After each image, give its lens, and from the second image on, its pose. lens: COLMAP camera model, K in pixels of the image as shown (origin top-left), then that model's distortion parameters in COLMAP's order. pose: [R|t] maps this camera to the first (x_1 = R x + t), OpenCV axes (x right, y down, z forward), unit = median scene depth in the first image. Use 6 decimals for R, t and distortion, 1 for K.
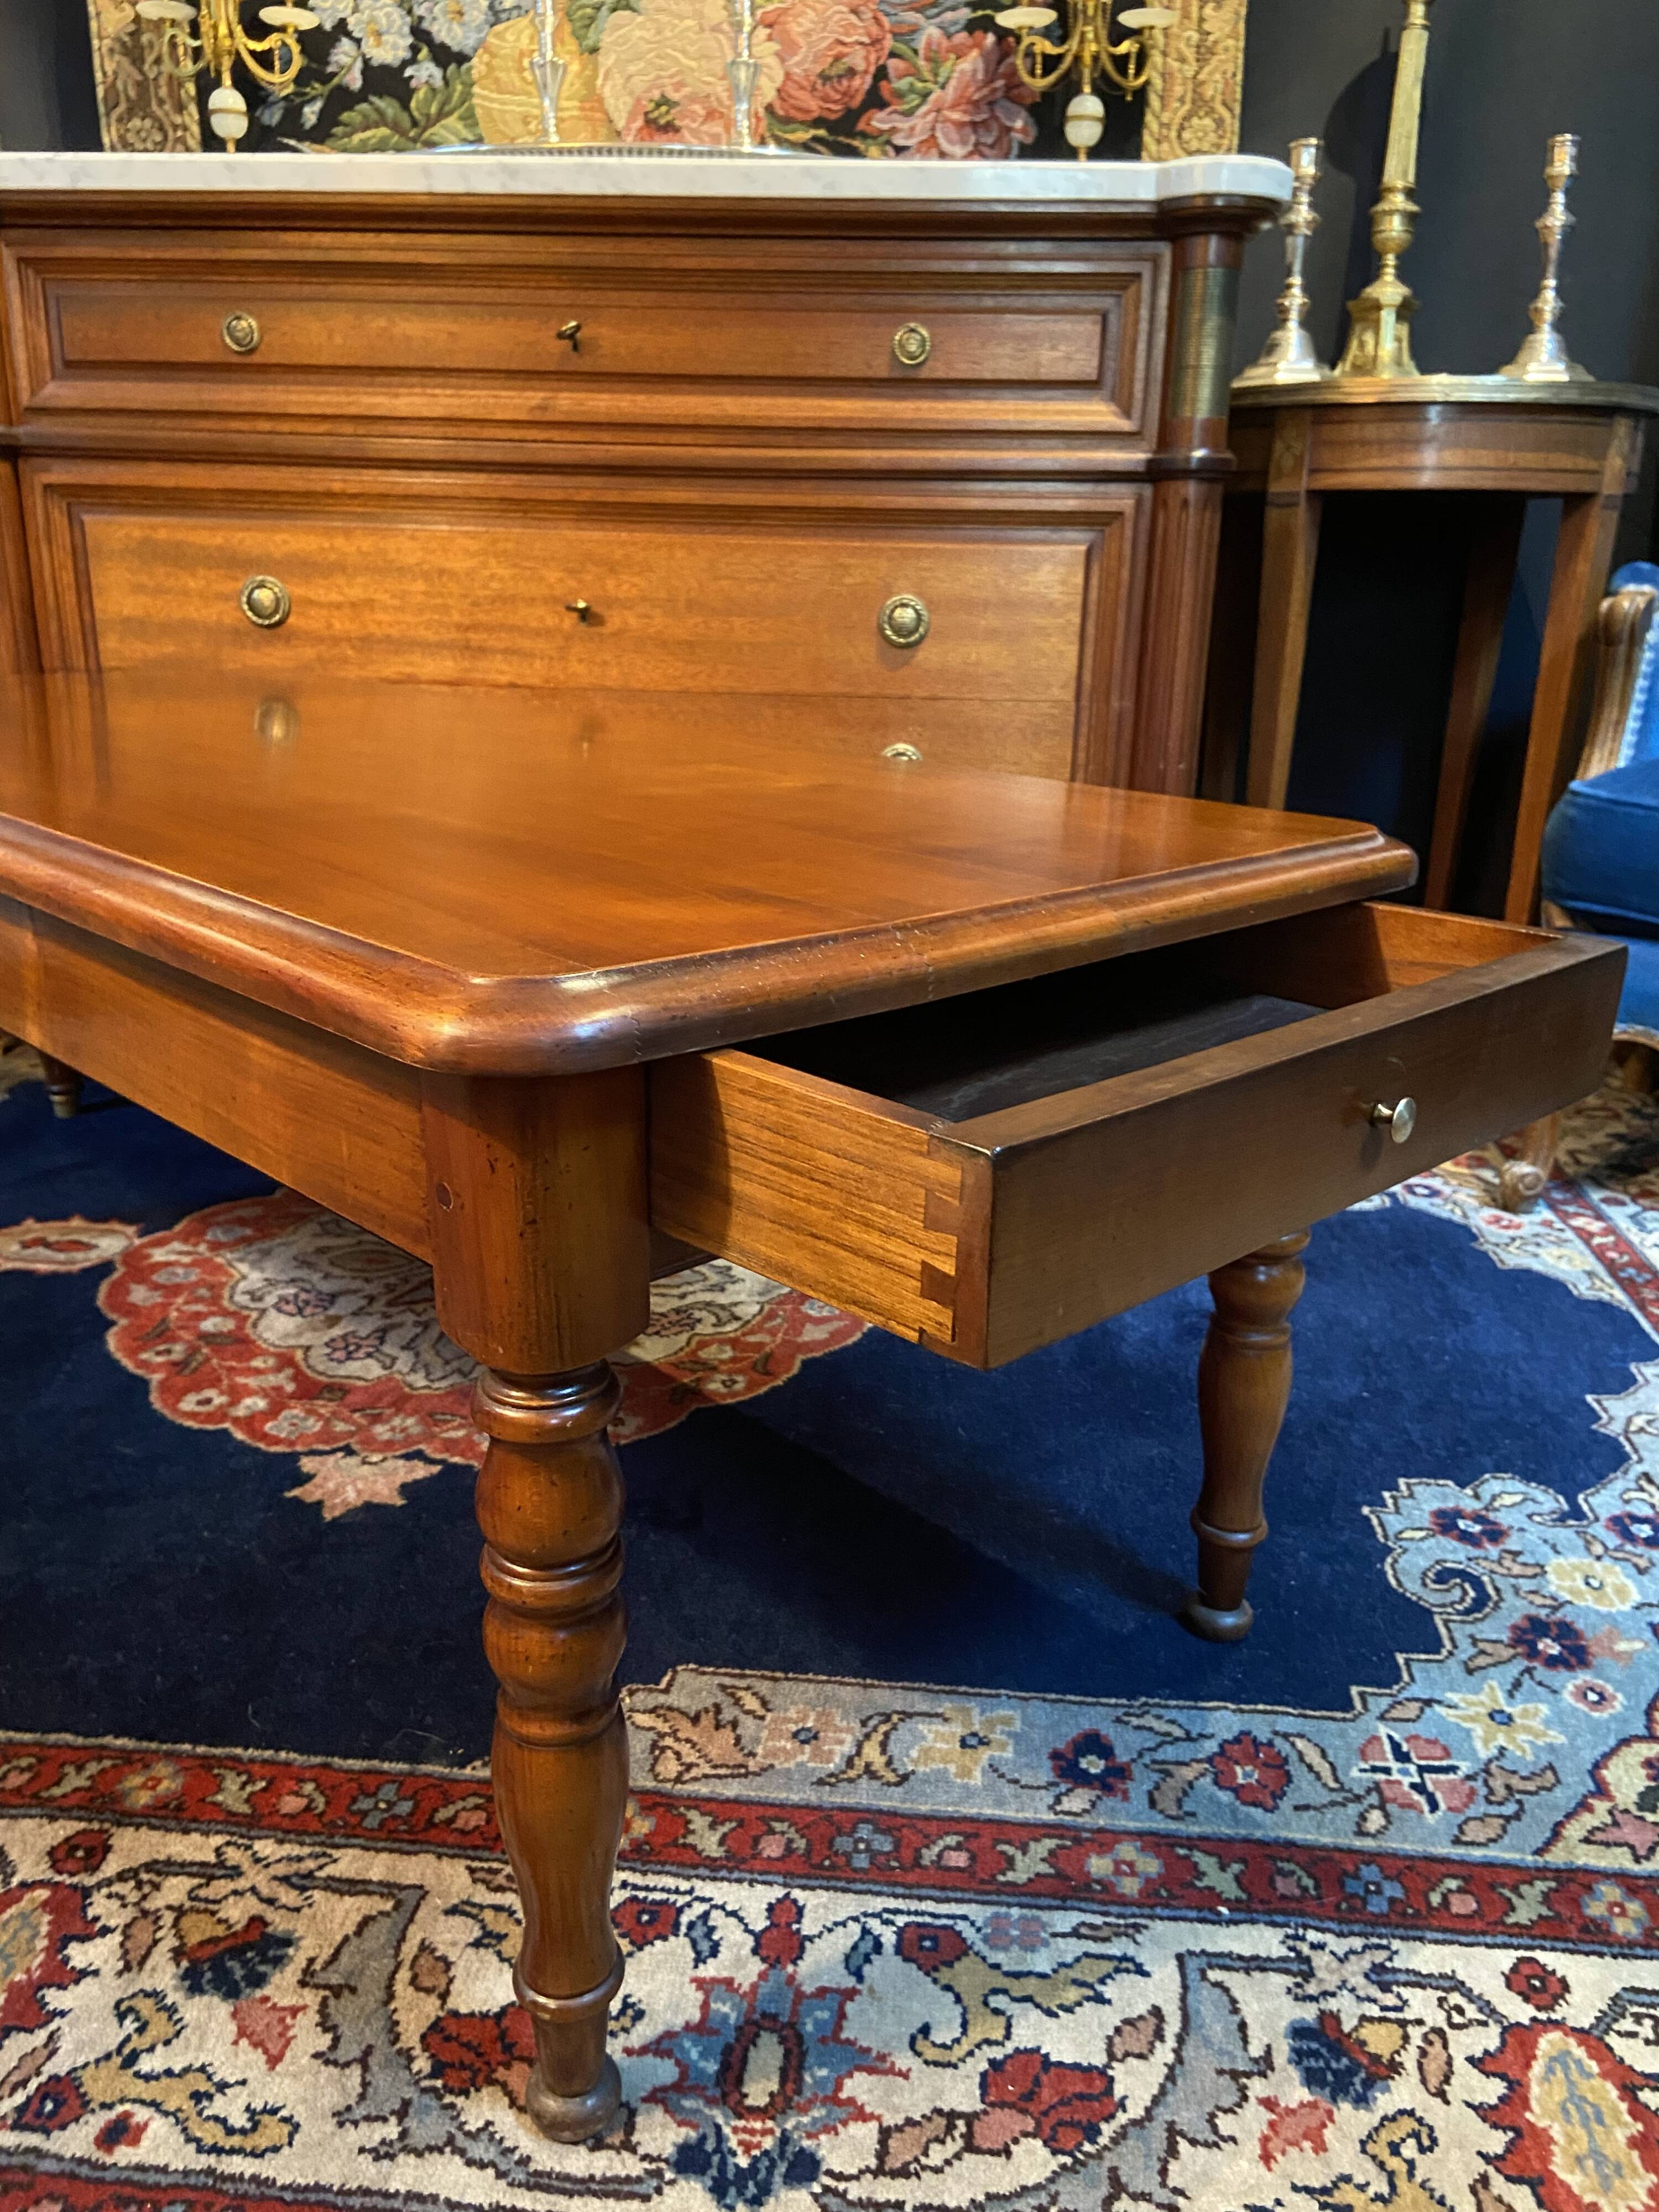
lens RADIAL K [[1660.3, 0, 827.2], [0, 1660.3, 1107.1], [0, 0, 1]] dist [0.132720, -0.185268]
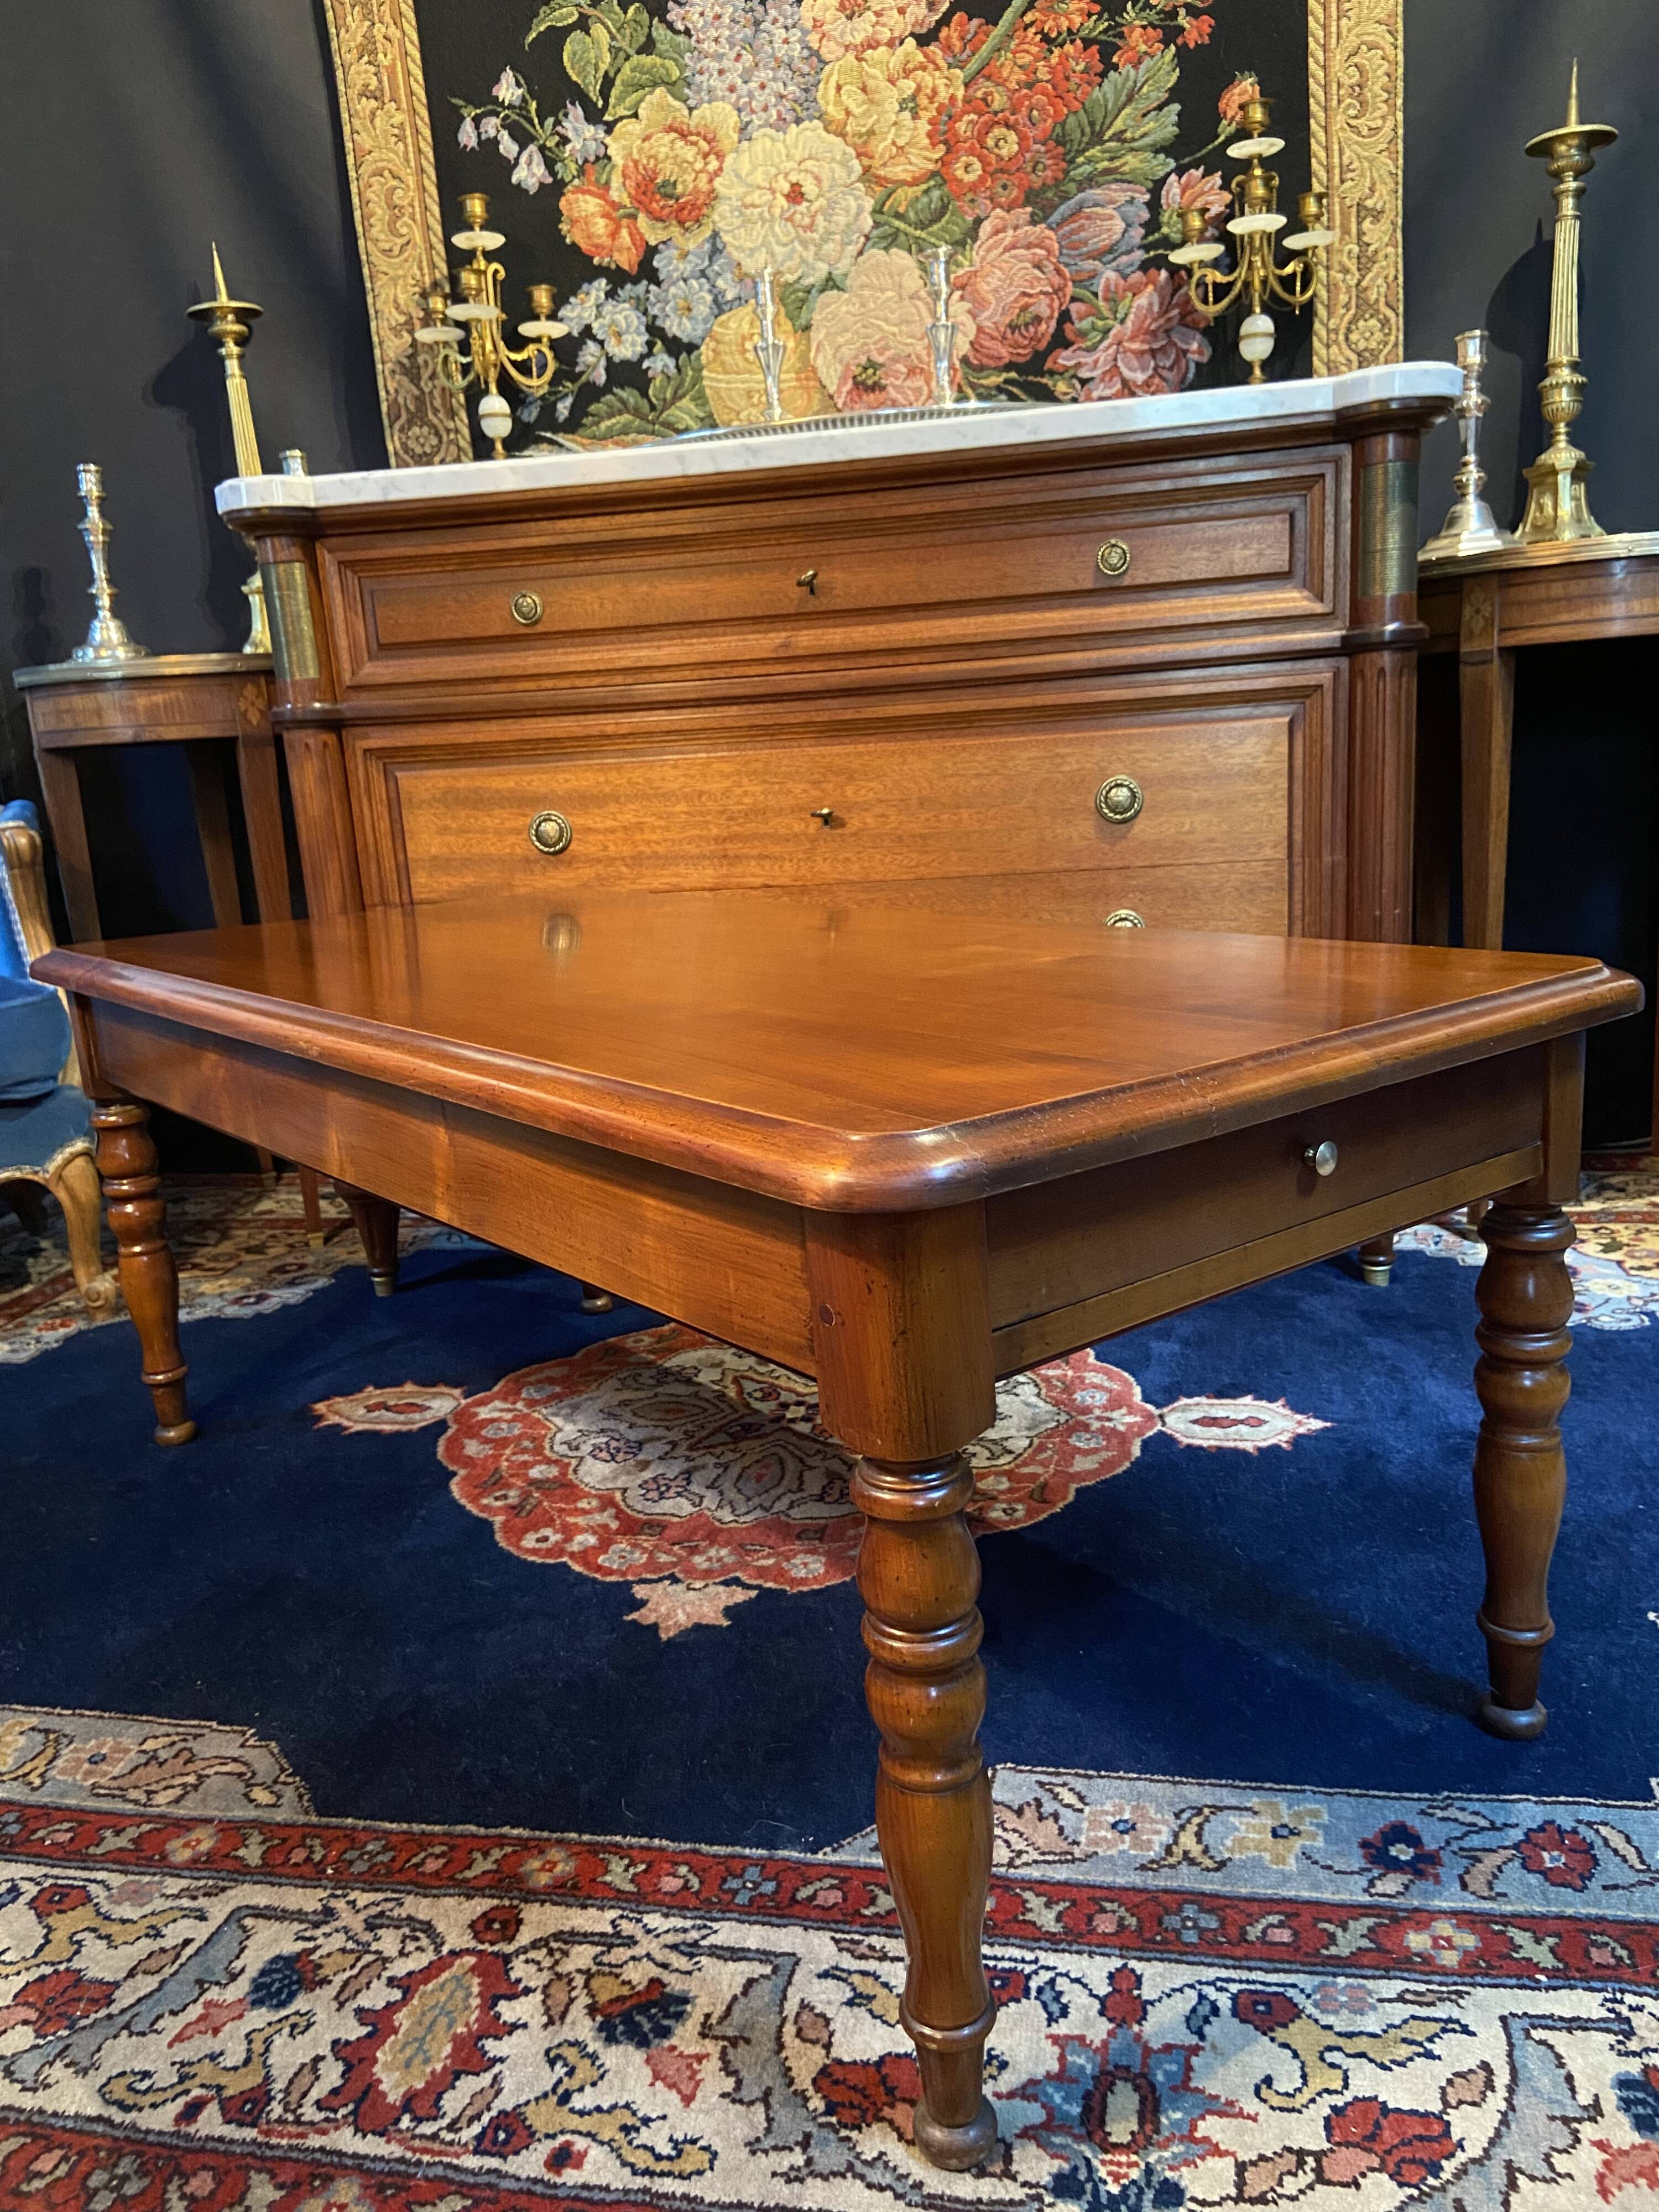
lens RADIAL K [[1656.9, 0, 825.2], [0, 1656.9, 1118.0], [0, 0, 1]] dist [0.133054, -0.181864]
pose [[0.990993, -0.059362, -0.120037, -0.046389], [0.048119, 0.994362, -0.094489, 0.014801], [0.124969, 0.087862, 0.988263, -0.136235]]
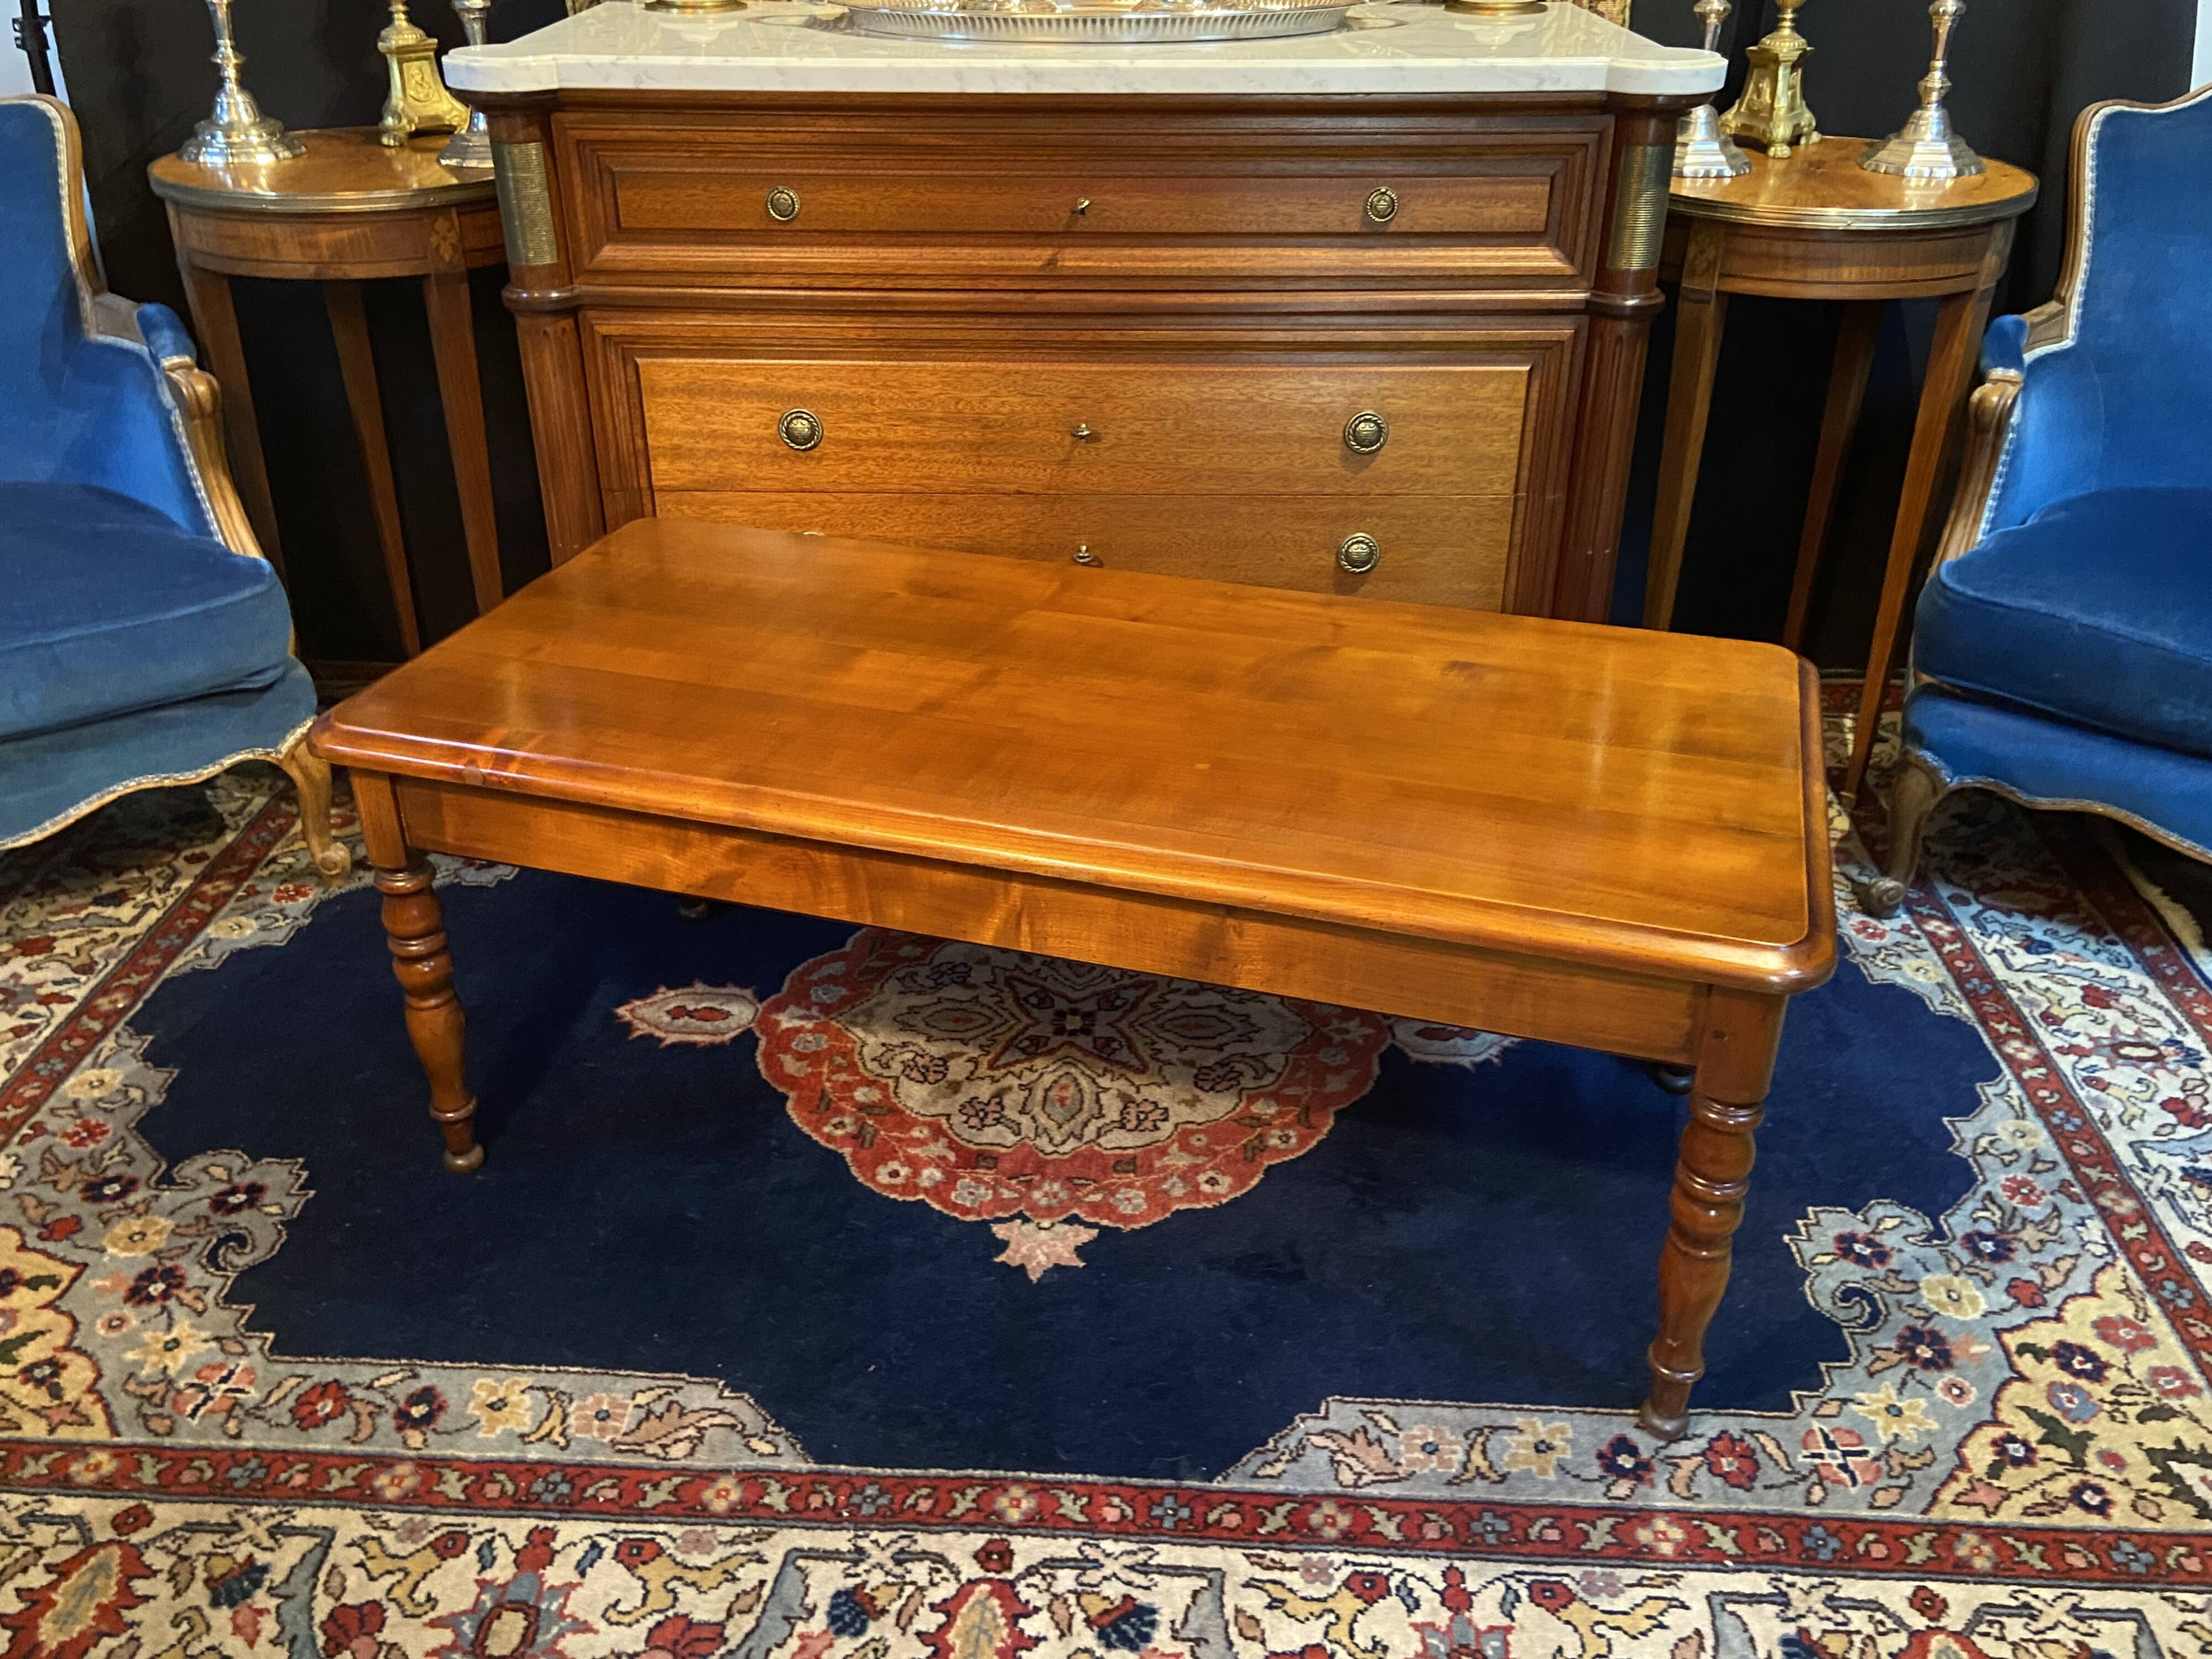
lens RADIAL K [[1870.1, 0, 1089.8], [0, 1870.1, 810.8], [0, 0, 1]] dist [0.131050, -0.175558]
pose [[0.998924, -0.037314, 0.027545, -0.342679], [0.032092, 0.984866, 0.170319, -0.480955], [-0.033483, -0.169252, 0.985004, -0.548303]]
